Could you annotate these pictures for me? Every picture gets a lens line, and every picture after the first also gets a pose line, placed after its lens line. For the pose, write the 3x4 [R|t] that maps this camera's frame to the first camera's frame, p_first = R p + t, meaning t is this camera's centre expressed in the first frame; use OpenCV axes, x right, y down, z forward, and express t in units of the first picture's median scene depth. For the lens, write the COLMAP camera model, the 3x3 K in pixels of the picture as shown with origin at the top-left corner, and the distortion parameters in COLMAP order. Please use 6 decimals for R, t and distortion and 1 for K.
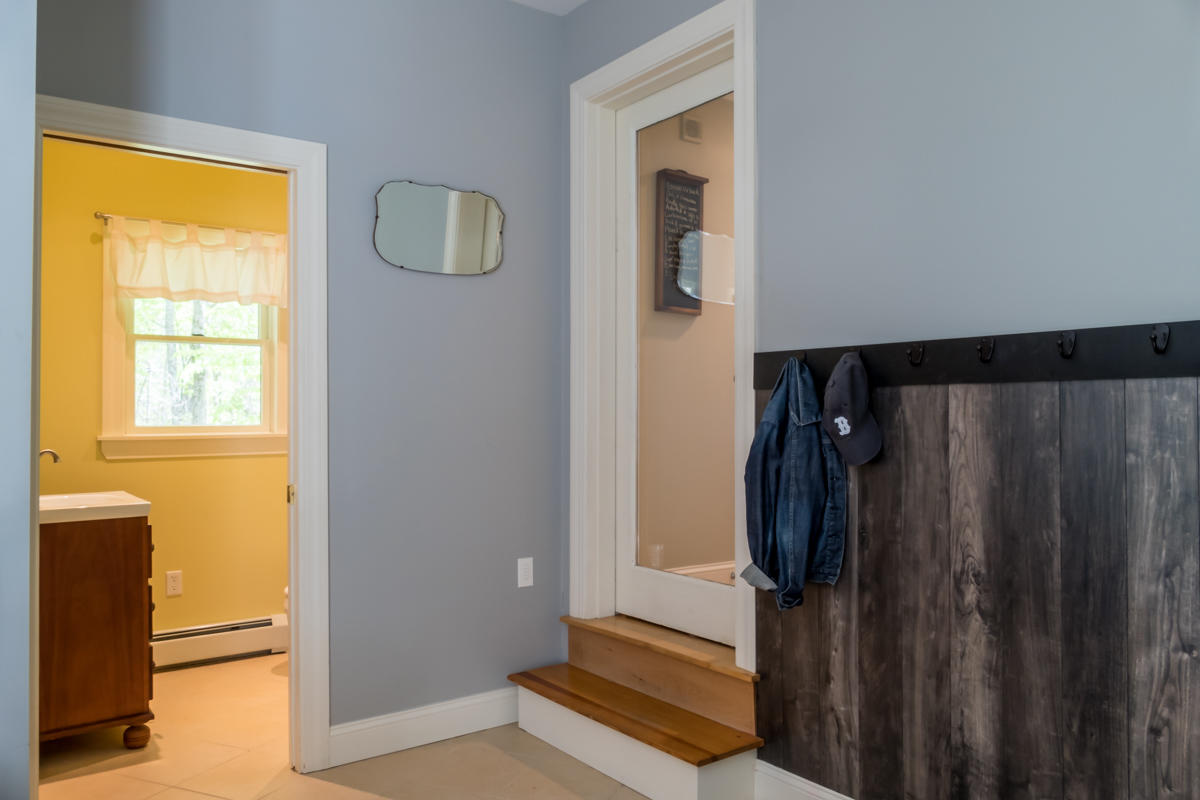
lens RADIAL K [[884.8, 0, 596.3], [0, 884.8, 377.7], [0, 0, 1]] dist [-0.000798, -0.001086]
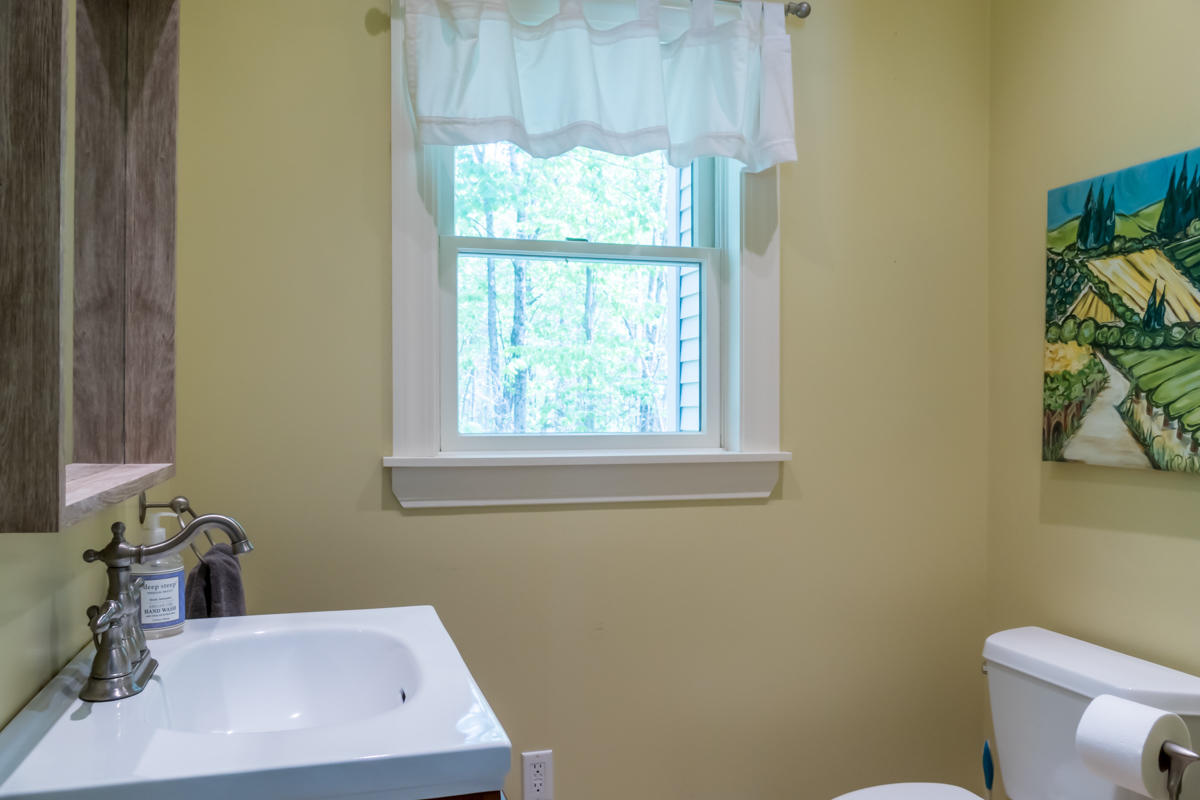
lens RADIAL K [[884.8, 0, 596.3], [0, 884.8, 377.7], [0, 0, 1]] dist [-0.000798, -0.001086]
pose [[0.946148, -0.009868, -0.323584, -0.304430], [0.009873, 0.999950, -0.001626, 0.026193], [0.323584, -0.001656, 0.946198, 0.588047]]
